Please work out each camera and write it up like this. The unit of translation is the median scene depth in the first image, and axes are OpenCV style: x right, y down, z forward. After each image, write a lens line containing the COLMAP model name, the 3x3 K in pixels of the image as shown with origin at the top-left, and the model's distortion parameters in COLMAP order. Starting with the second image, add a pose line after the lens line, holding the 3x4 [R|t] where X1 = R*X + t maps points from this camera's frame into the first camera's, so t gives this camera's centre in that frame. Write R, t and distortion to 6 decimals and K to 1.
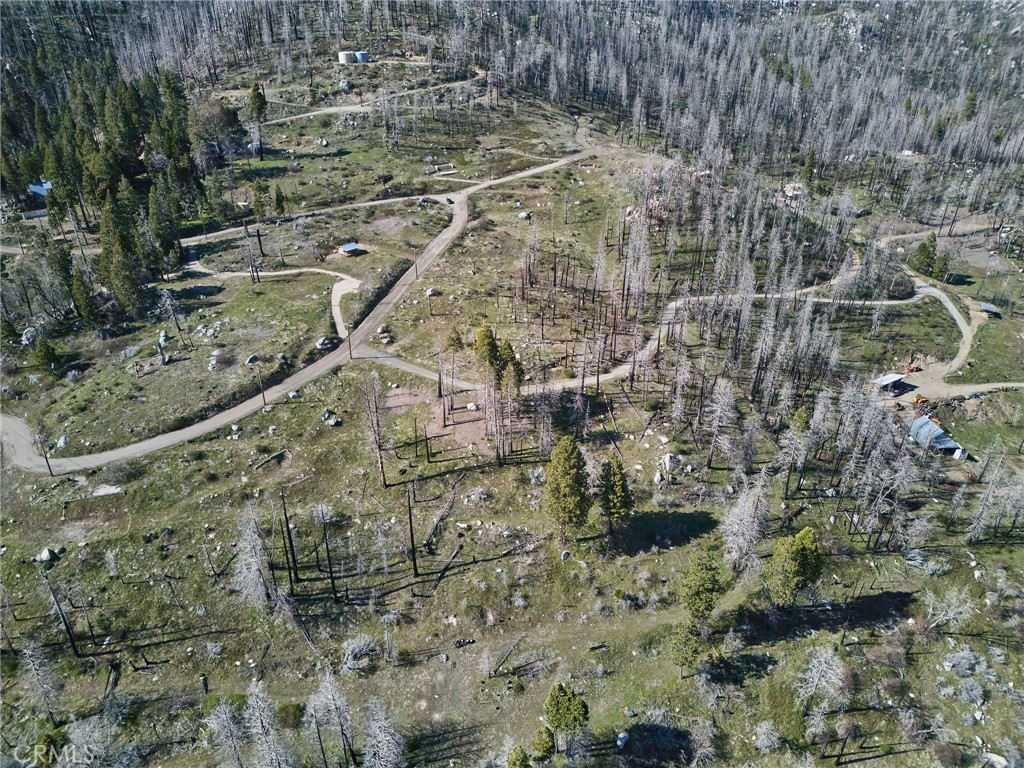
lens RADIAL K [[717.9, 0, 514.3], [0, 717.9, 382.3], [0, 0, 1]] dist [0.054091, -0.037469]
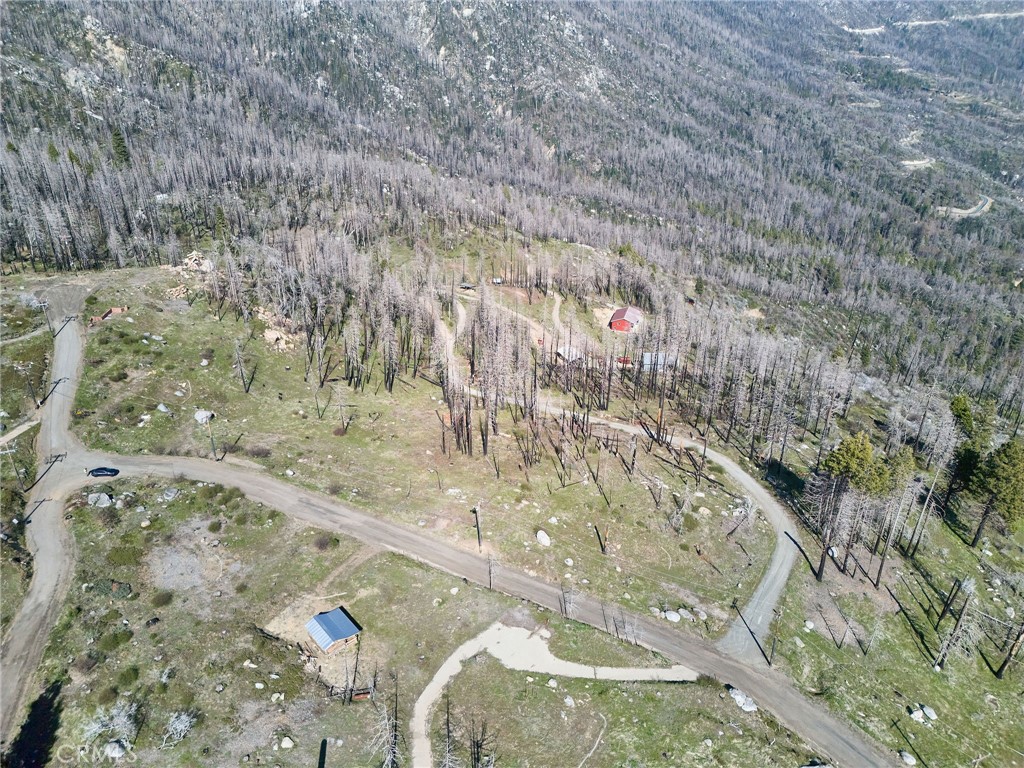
lens RADIAL K [[717.9, 0, 514.3], [0, 717.9, 382.3], [0, 0, 1]] dist [0.054091, -0.037469]
pose [[0.137898, -0.452514, 0.881031, -0.479707], [0.479112, 0.809006, 0.340530, -0.365267], [-0.866854, 0.375154, 0.328365, 0.669054]]
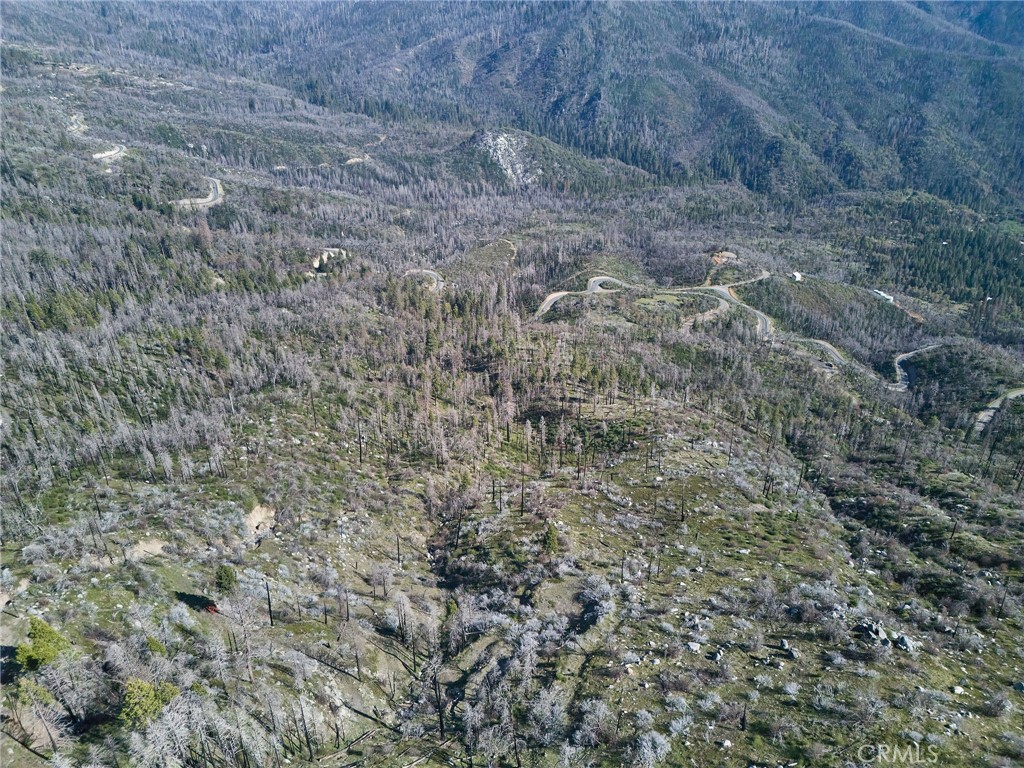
lens RADIAL K [[717.9, 0, 514.3], [0, 717.9, 382.3], [0, 0, 1]] dist [0.054091, -0.037469]
pose [[-0.799844, -0.294775, 0.522837, 0.547601], [0.294751, 0.565913, 0.769976, -0.404230], [-0.522850, 0.769968, -0.365757, 0.719026]]
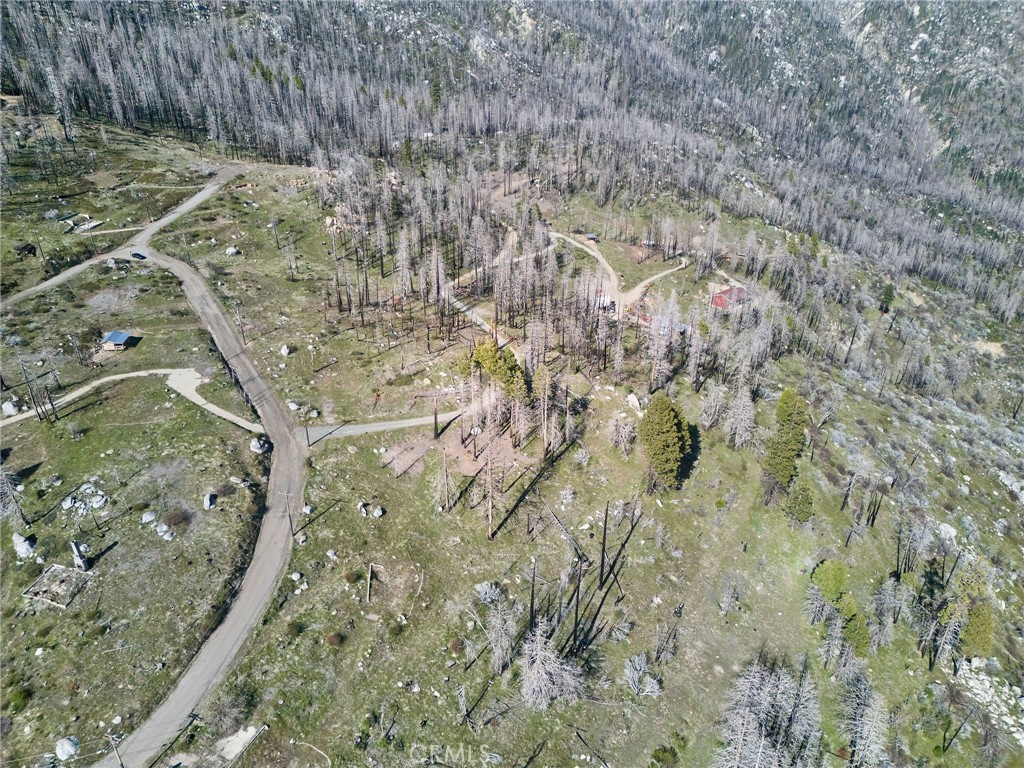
lens RADIAL K [[717.9, 0, 514.3], [0, 717.9, 382.3], [0, 0, 1]] dist [0.054091, -0.037469]
pose [[0.668306, -0.357864, 0.652150, -0.425653], [0.359979, 0.922777, 0.137472, -0.094284], [-0.650985, 0.142887, 0.745521, 0.173094]]
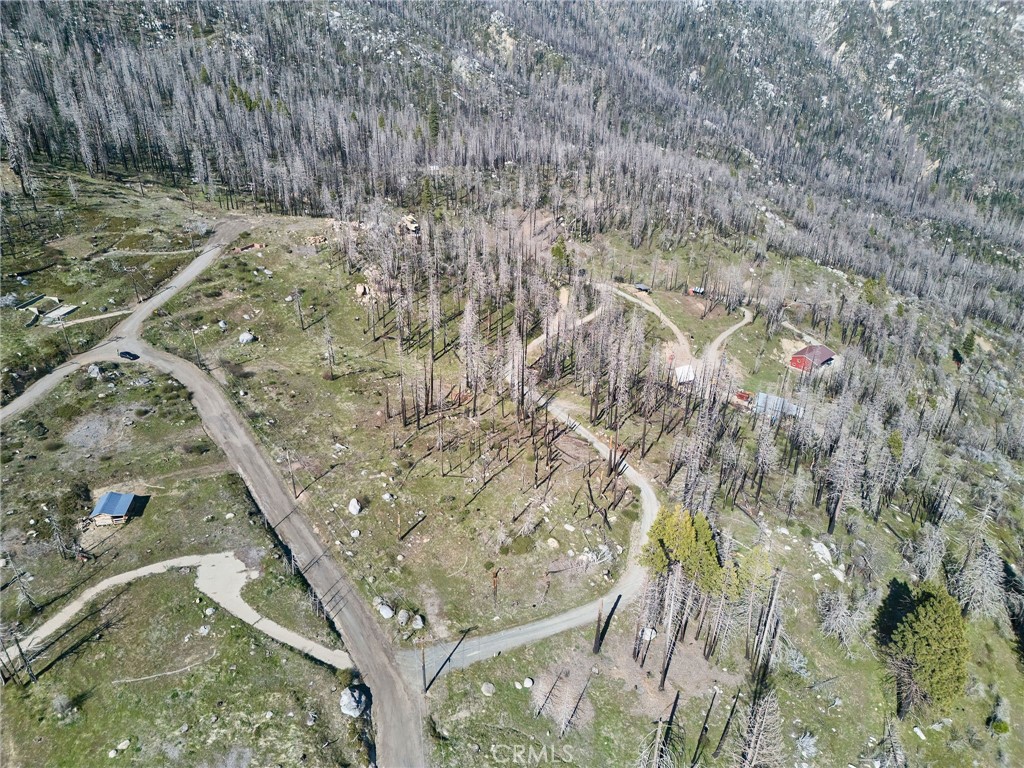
lens RADIAL K [[717.9, 0, 514.3], [0, 717.9, 382.3], [0, 0, 1]] dist [0.054091, -0.037469]
pose [[0.623436, -0.360811, 0.693644, -0.350999], [0.375733, 0.916259, 0.138905, -0.215740], [-0.685676, 0.174027, 0.706798, 0.396459]]
